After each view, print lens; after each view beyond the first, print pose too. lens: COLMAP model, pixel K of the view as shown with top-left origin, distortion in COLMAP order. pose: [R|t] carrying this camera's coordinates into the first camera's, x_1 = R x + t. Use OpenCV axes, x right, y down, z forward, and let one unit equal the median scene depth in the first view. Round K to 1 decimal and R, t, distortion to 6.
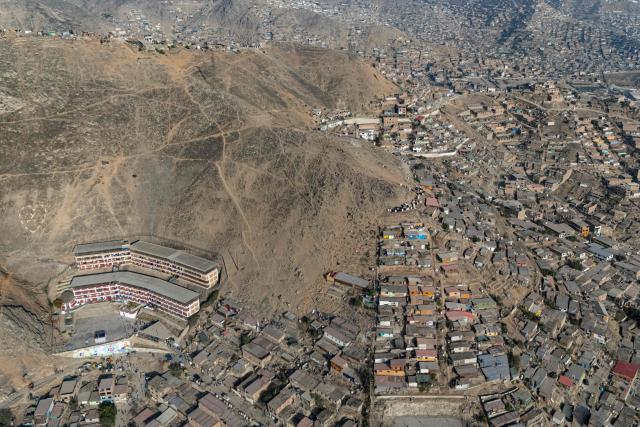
lens RADIAL K [[535.0, 0, 335.8], [0, 535.0, 211.6], [0, 0, 1]] dist [0.081684, -0.093890]
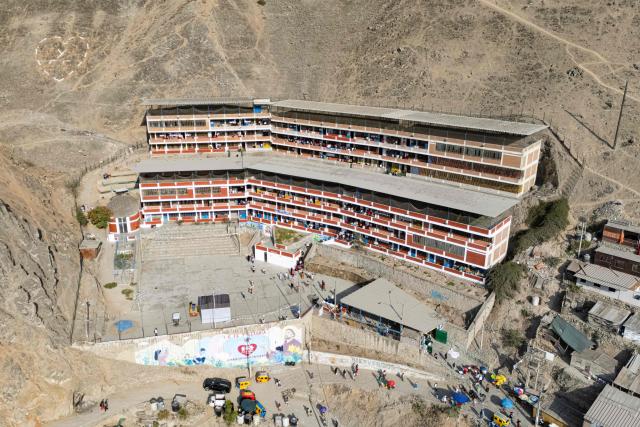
lens RADIAL K [[522.4, 0, 281.2], [0, 522.4, 211.9], [0, 0, 1]] dist [0.031153, 0.010009]
pose [[0.988930, 0.056681, -0.137128, -0.330556], [-0.064394, 0.996544, -0.052473, 0.175367], [0.133680, 0.060722, 0.989162, 0.644382]]
